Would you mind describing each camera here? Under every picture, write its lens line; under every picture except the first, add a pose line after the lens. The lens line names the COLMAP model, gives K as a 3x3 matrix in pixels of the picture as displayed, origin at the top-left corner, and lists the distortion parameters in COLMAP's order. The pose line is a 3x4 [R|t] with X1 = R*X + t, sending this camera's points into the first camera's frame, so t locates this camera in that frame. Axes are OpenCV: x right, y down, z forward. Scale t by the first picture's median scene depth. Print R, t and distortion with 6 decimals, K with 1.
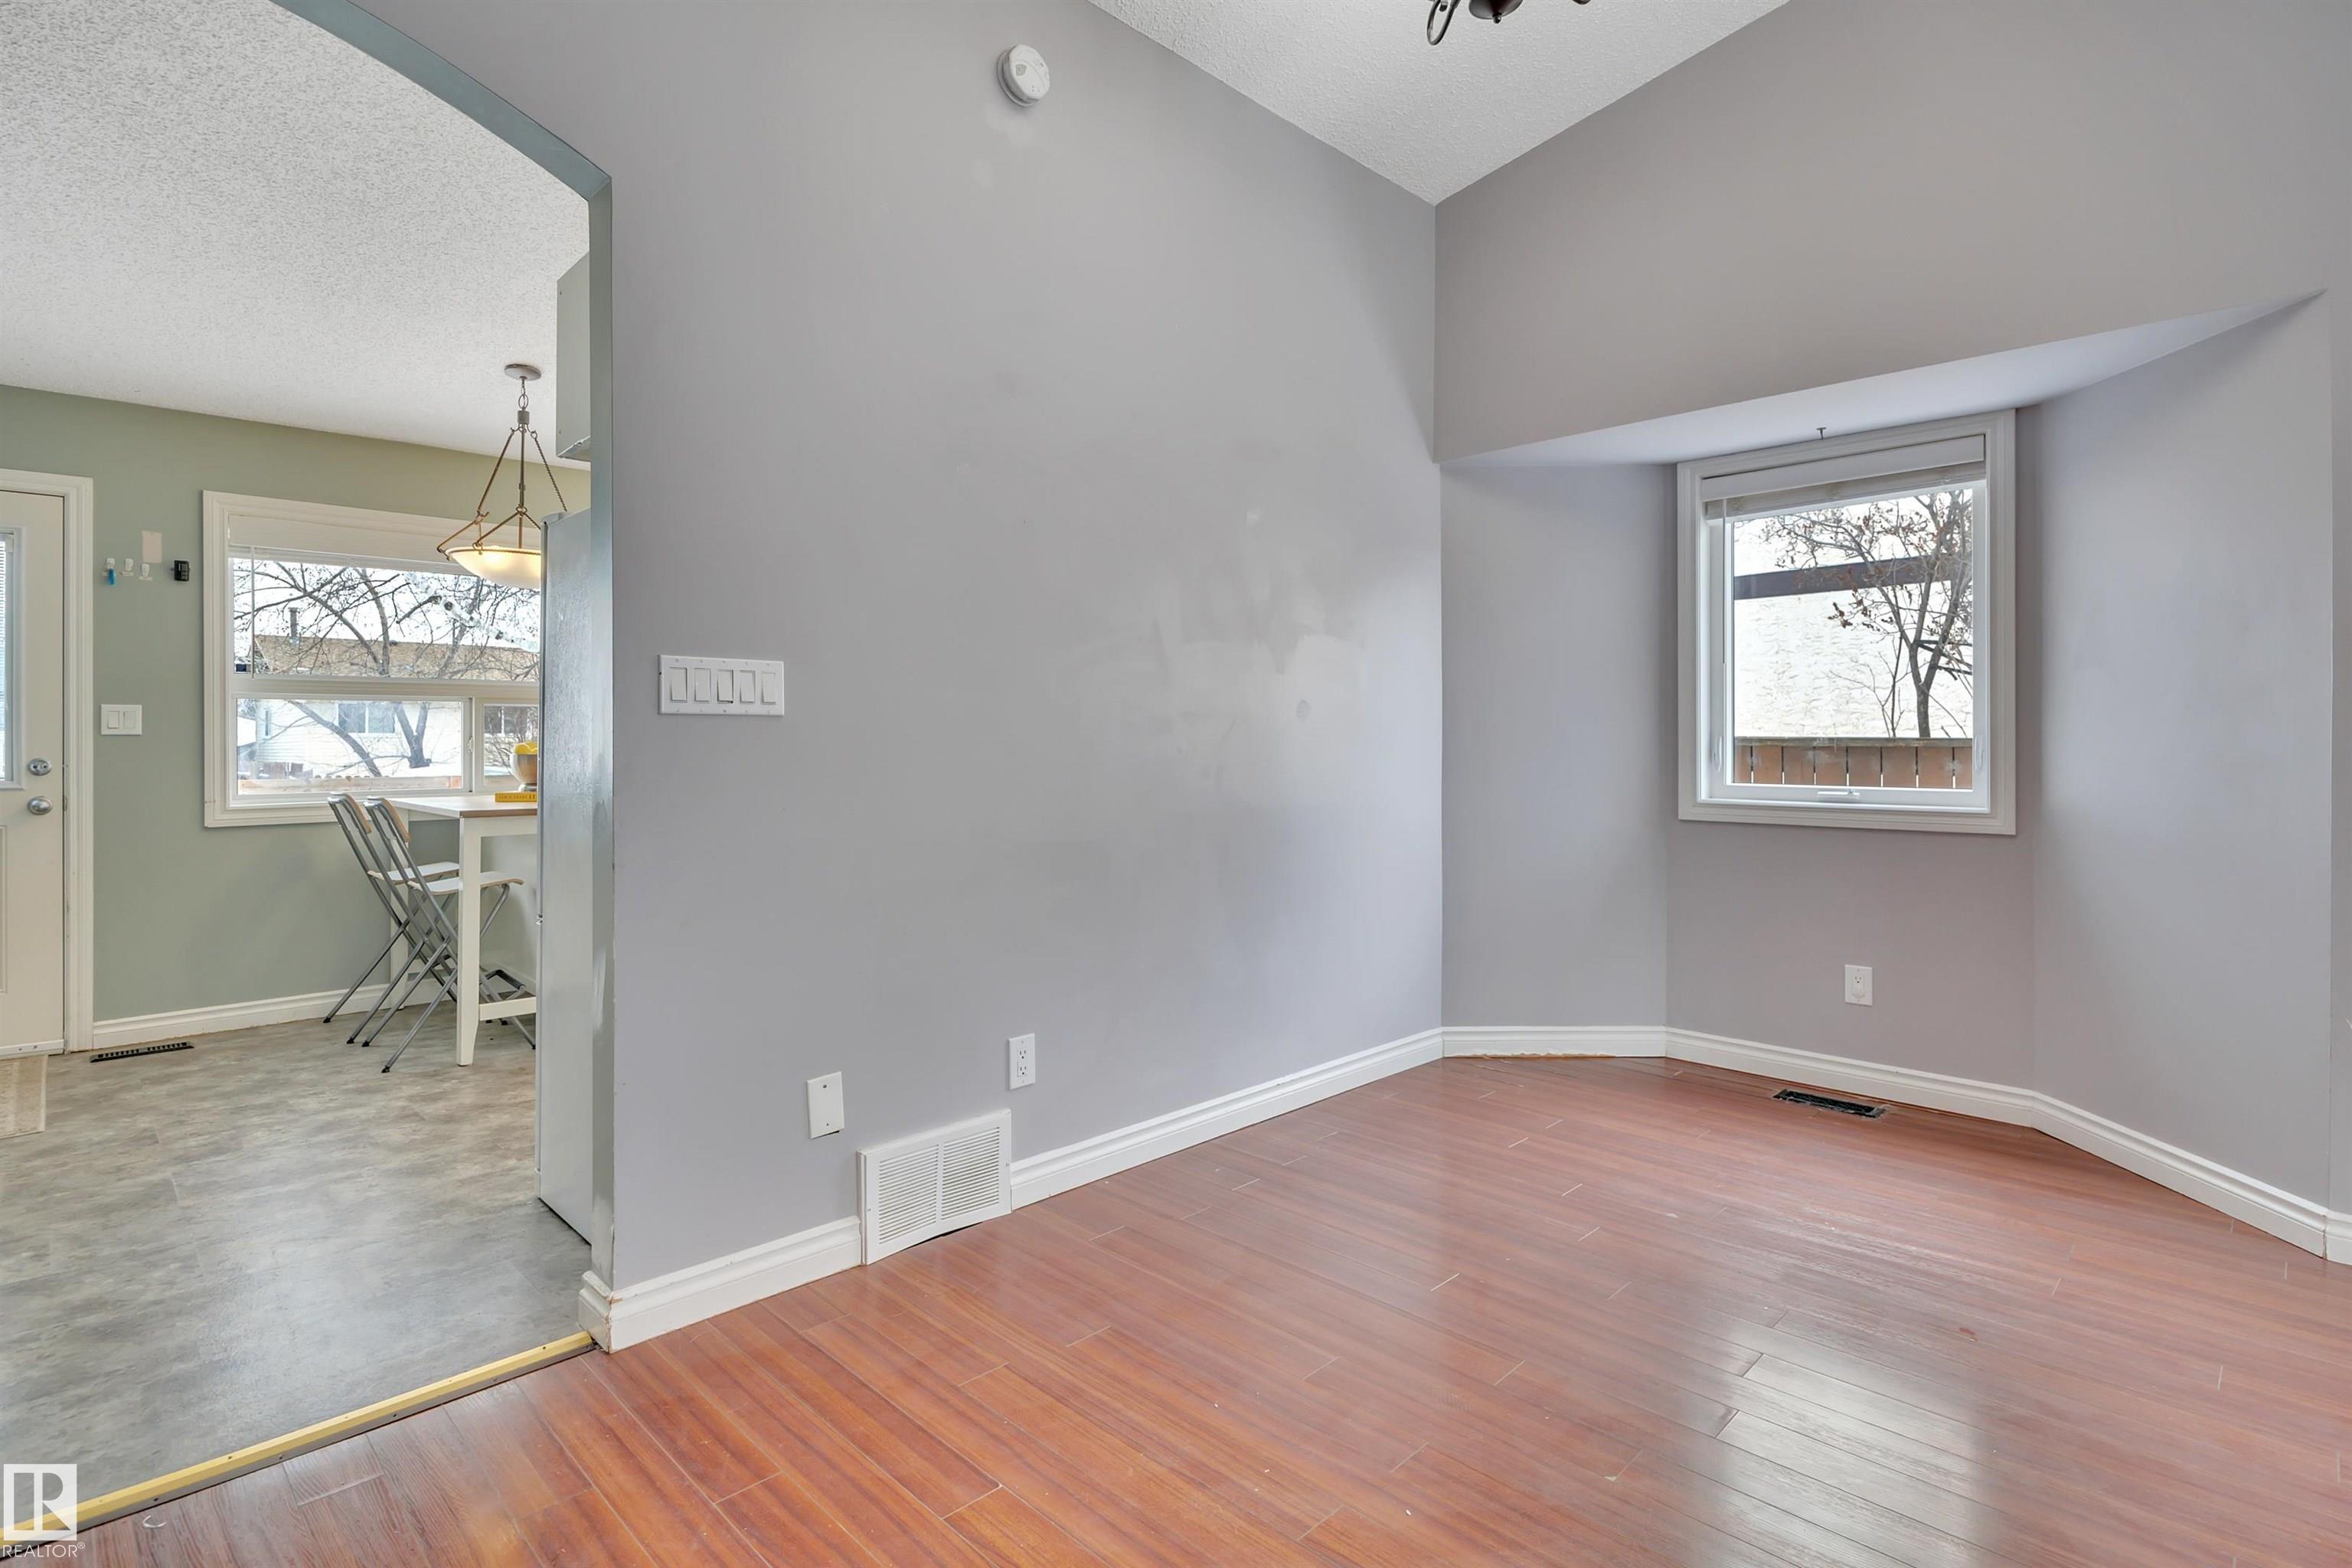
lens RADIAL K [[1175.9, 0, 1164.3], [0, 1175.9, 769.6], [0, 0, 1]] dist [-0.005009, 0.000251]
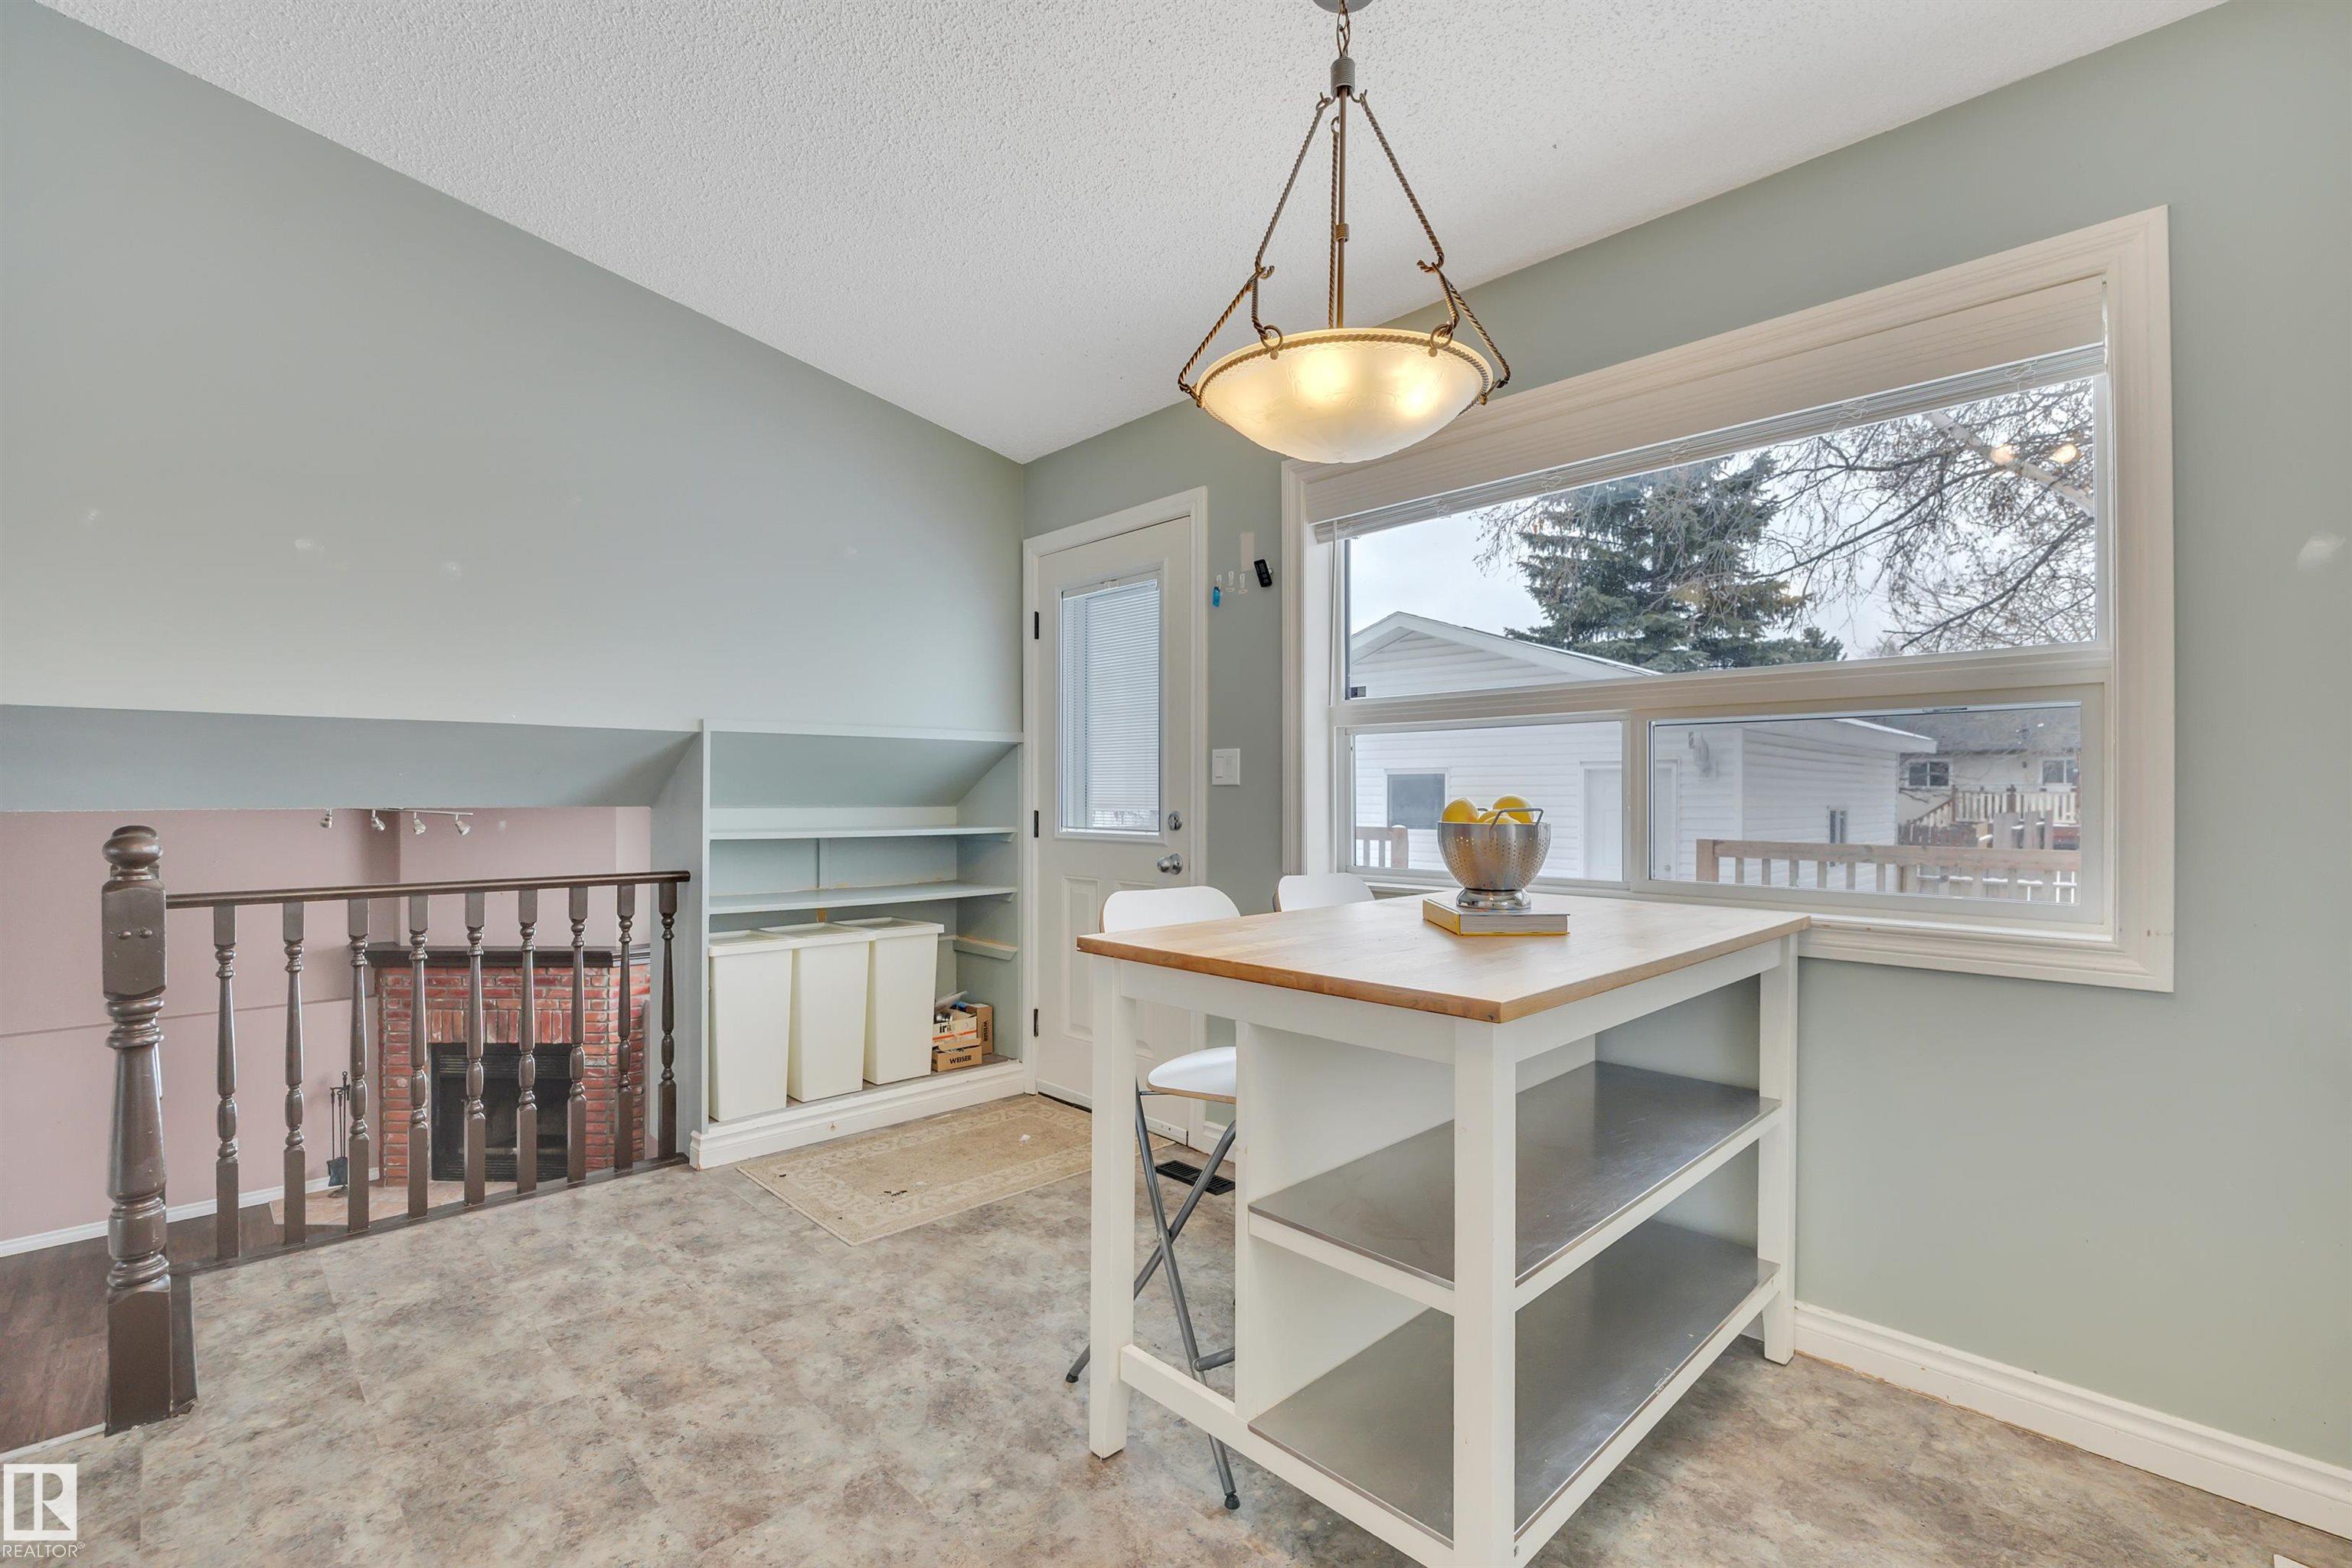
lens RADIAL K [[1055.7, 0, 1171.3], [0, 1055.7, 787.7], [0, 0, 1]] dist [-0.003603, -0.000393]
pose [[-0.002912, -0.009272, -0.999953, -0.142110], [-0.016060, 0.999828, -0.009224, -0.020038], [0.999867, 0.016032, -0.003060, 0.974619]]
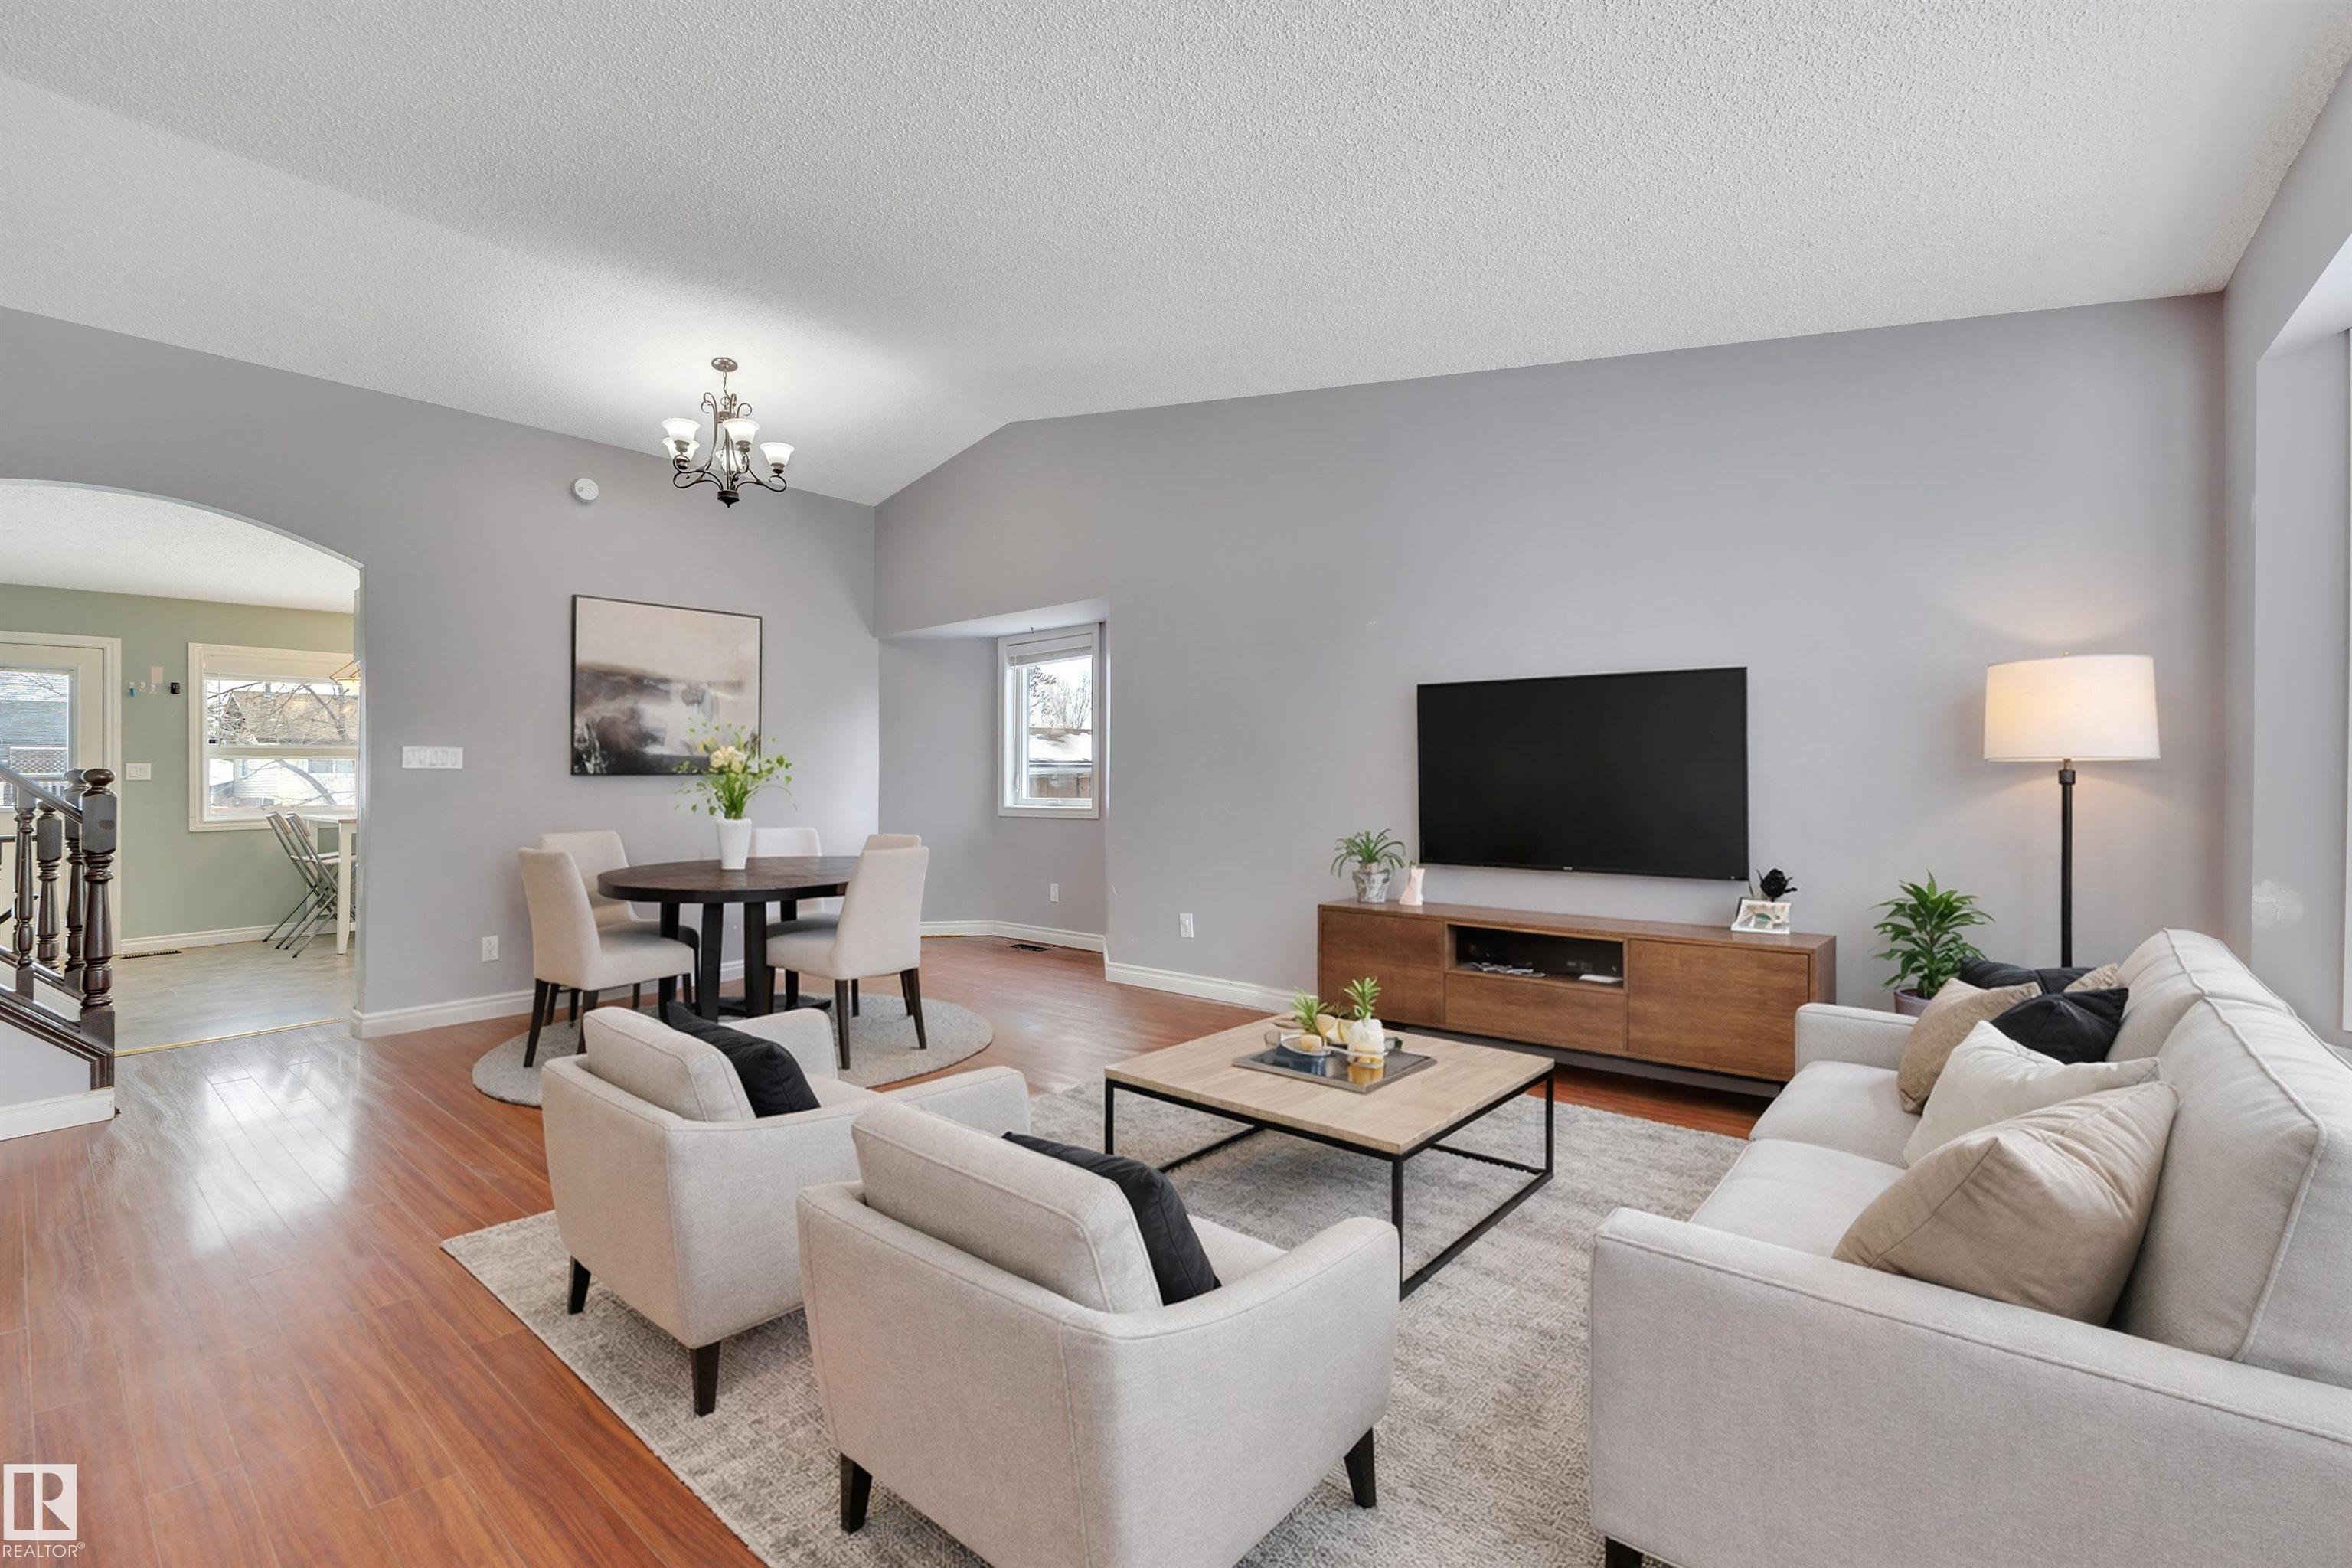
lens RADIAL K [[1010.4, 0, 1188.2], [0, 1010.4, 781.7], [0, 0, 1]] dist [0.002182, 0.000087]
pose [[0.995370, -0.009568, 0.095644, 0.566375], [0.010891, 0.999852, -0.013323, 0.010196], [-0.095503, 0.014303, 0.995326, -0.703047]]
